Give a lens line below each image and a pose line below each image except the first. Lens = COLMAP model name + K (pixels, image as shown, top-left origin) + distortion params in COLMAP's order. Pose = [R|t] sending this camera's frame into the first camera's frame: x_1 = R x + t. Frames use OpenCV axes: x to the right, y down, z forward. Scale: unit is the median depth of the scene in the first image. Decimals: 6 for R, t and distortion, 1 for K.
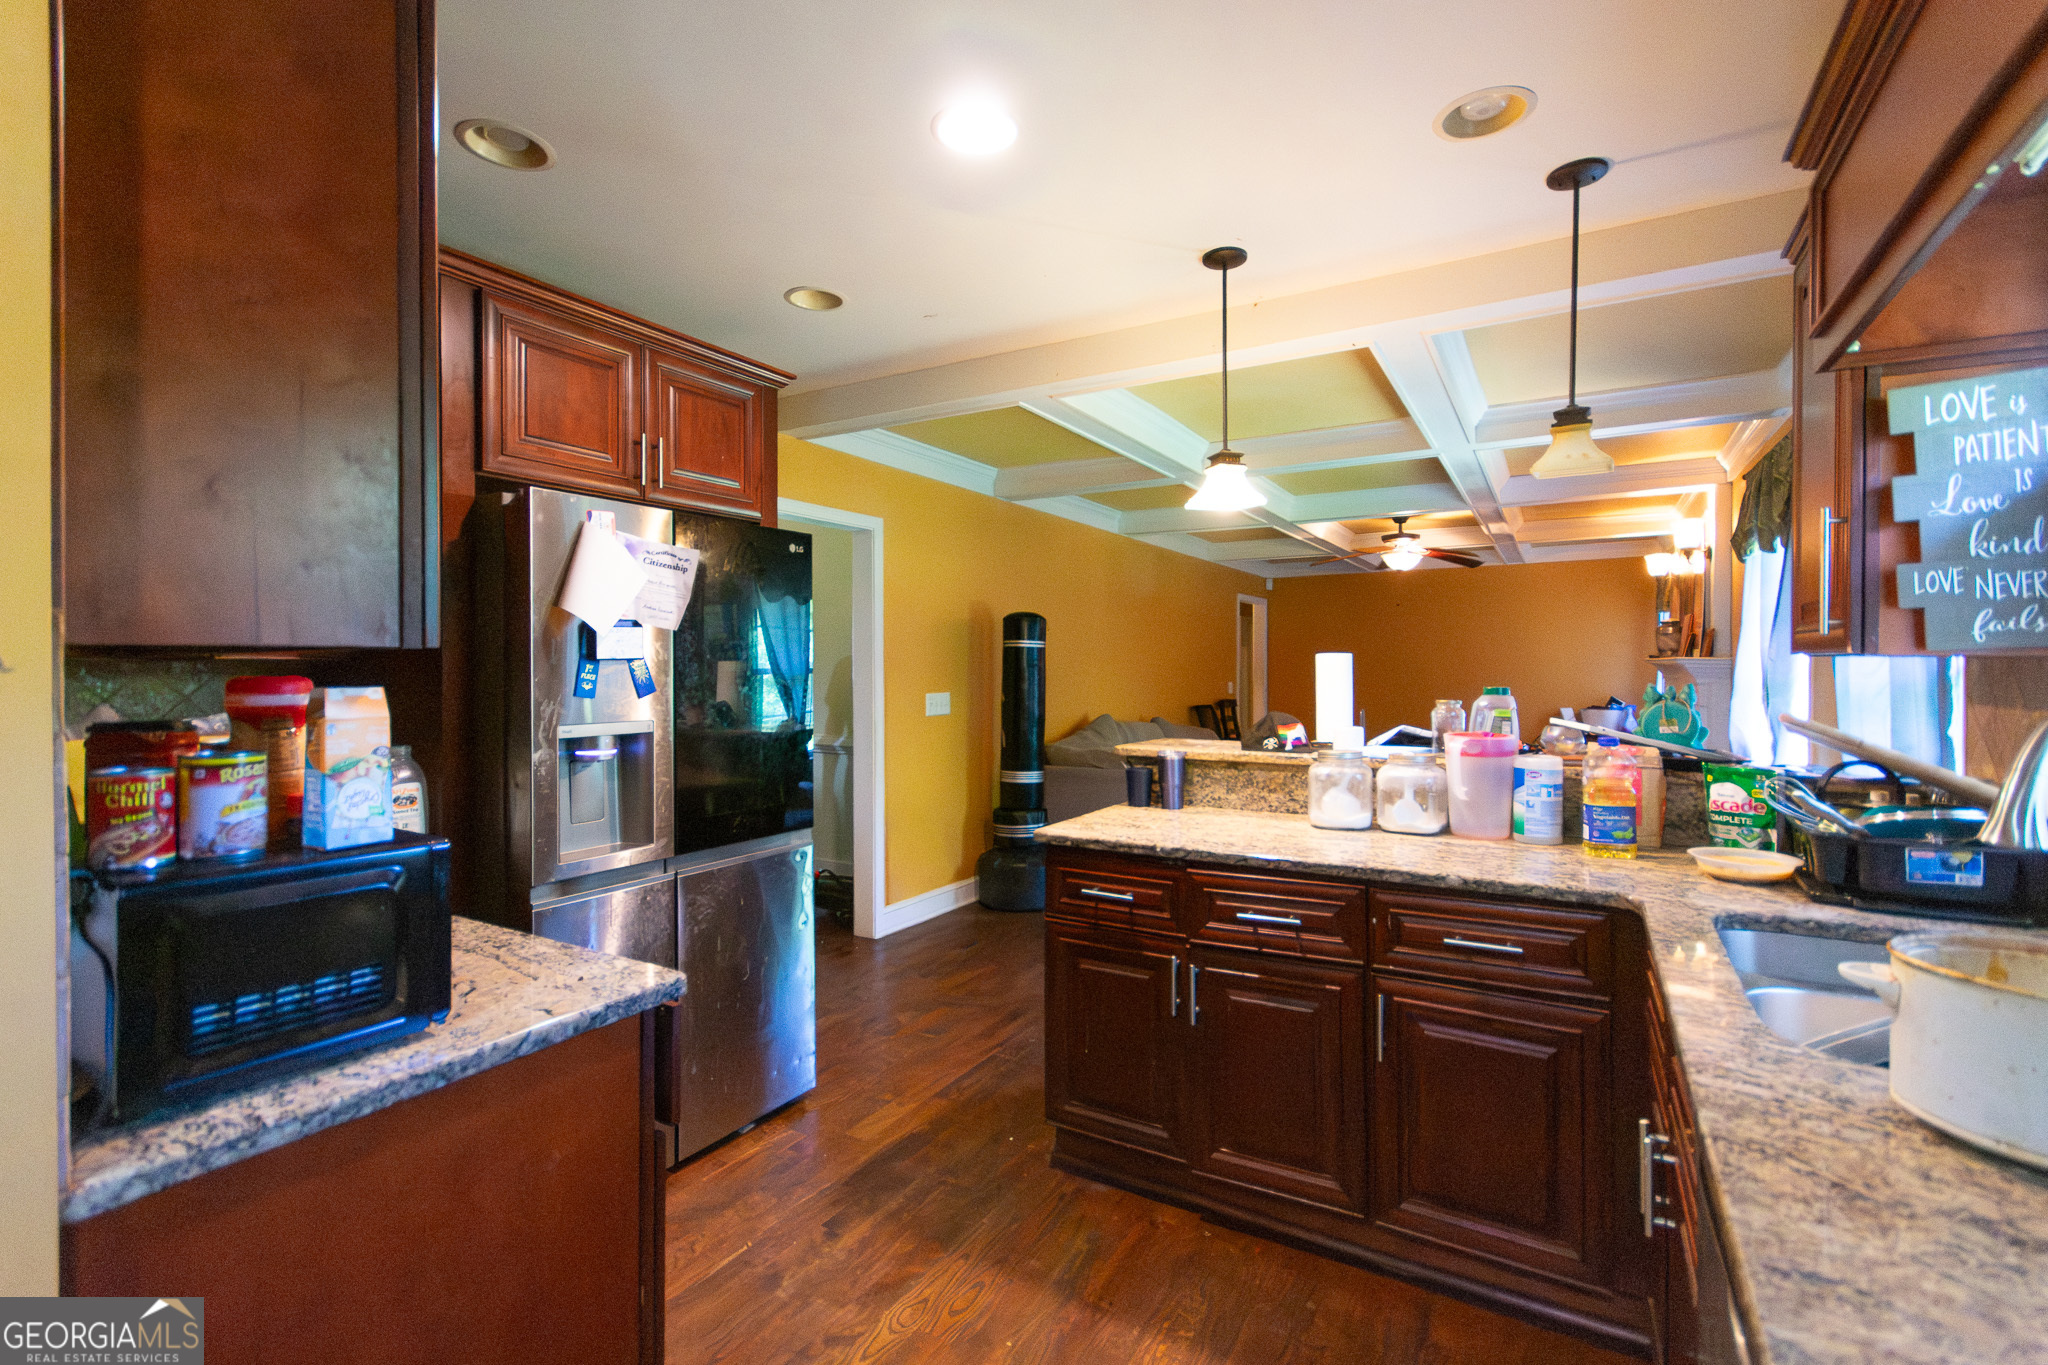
lens RADIAL K [[932.3, 0, 1030.0], [0, 932.3, 665.6], [0, 0, 1]] dist [0.004182, -0.001621]
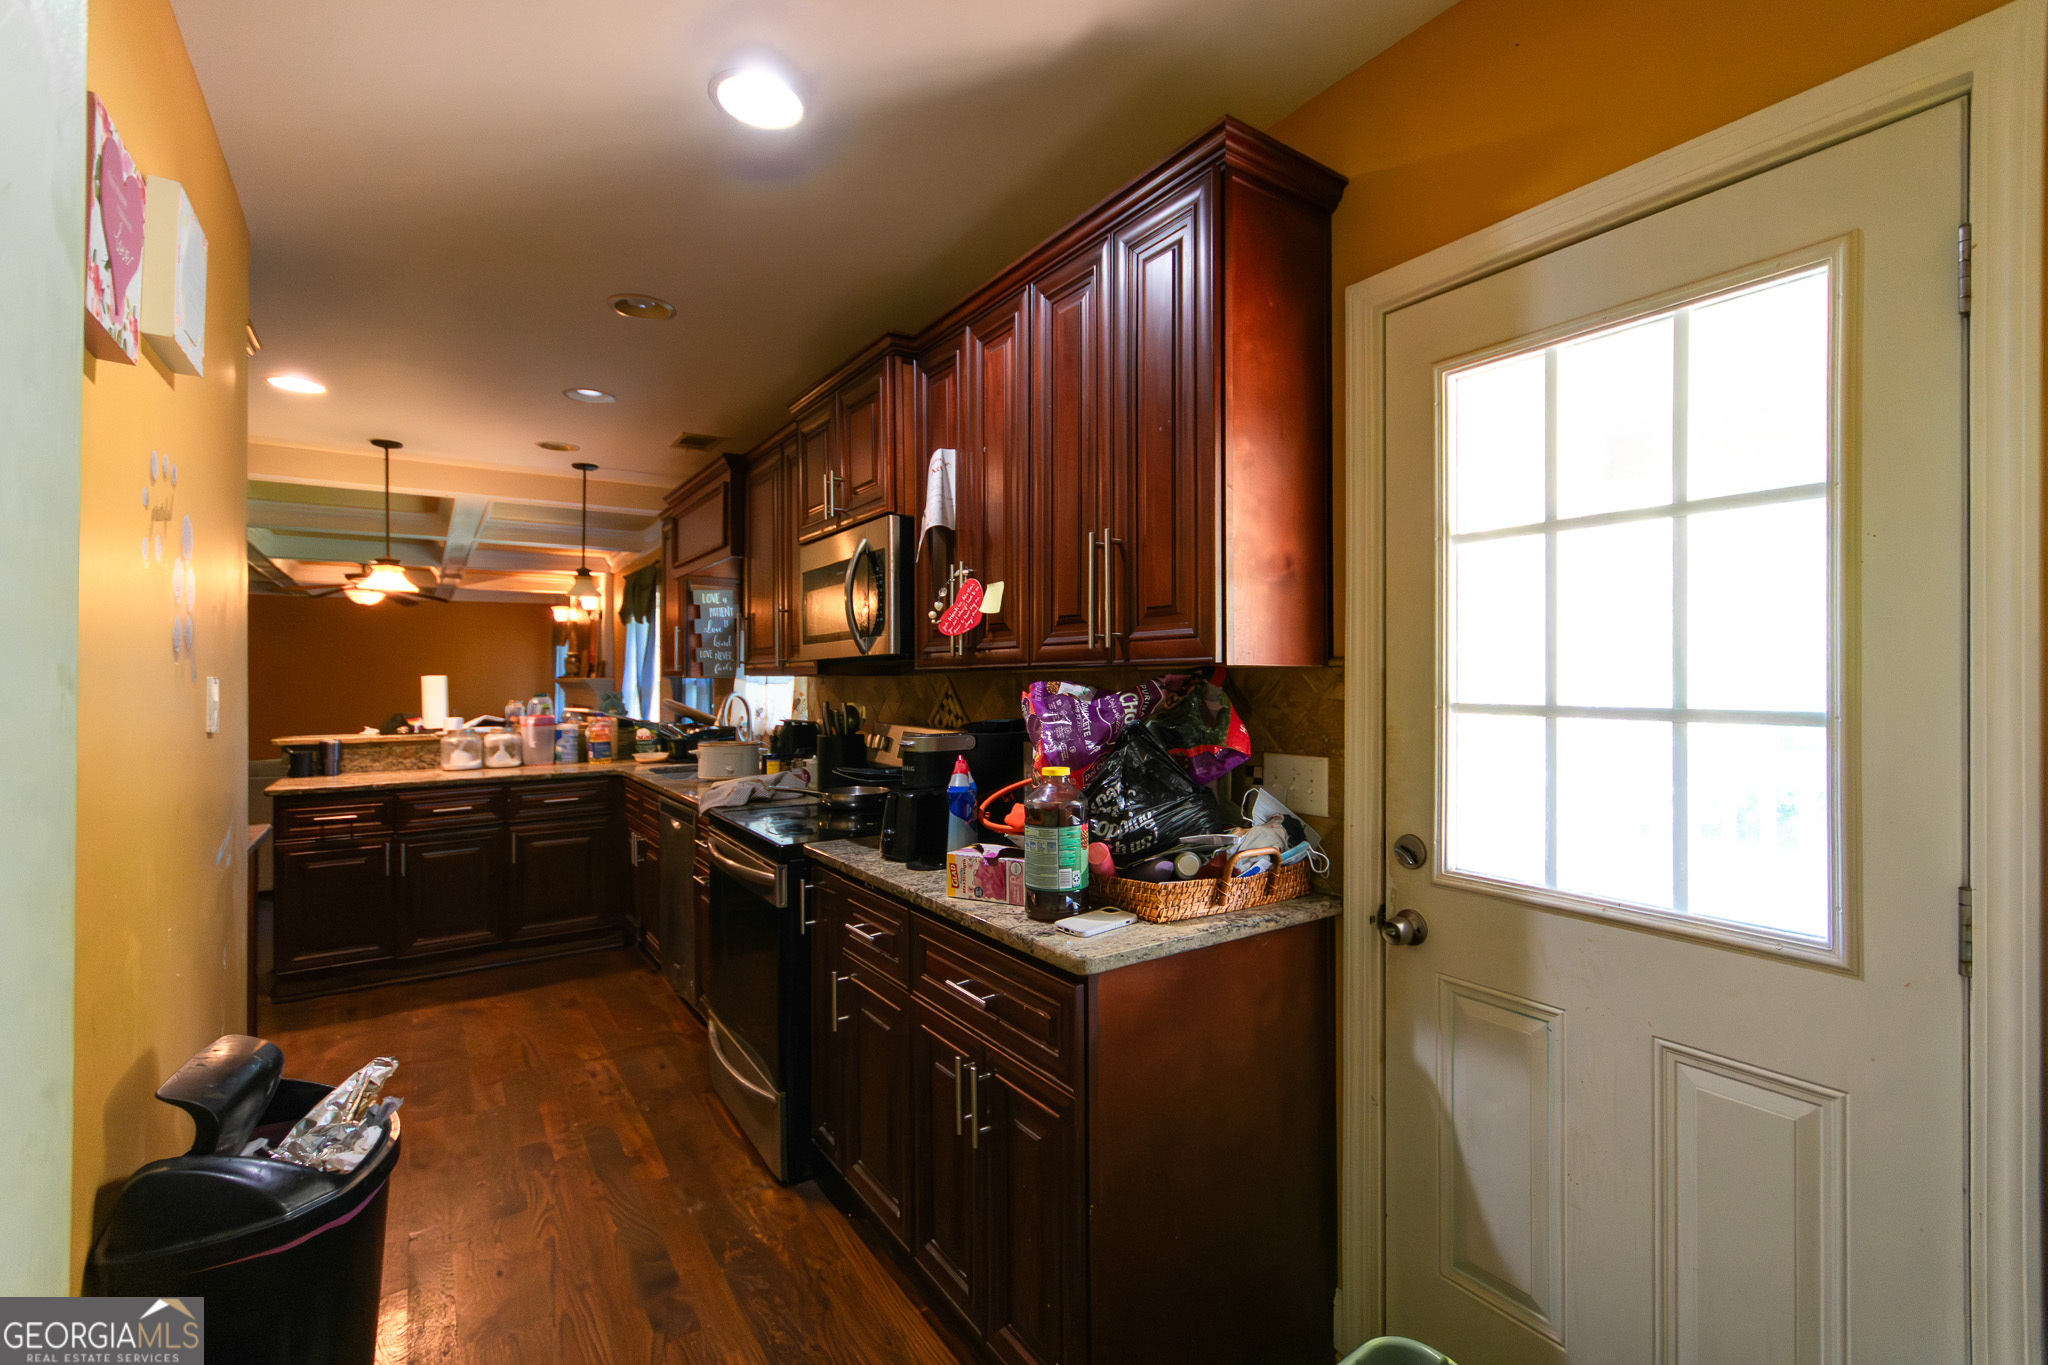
lens RADIAL K [[932.3, 0, 1032.7], [0, 932.3, 676.9], [0, 0, 1]] dist [0.004182, -0.001621]
pose [[0.448637, 0.000990, 0.893714, -0.790187], [0.007528, 0.999960, -0.004887, 0.005633], [-0.893682, 0.008920, 0.448611, -0.818780]]
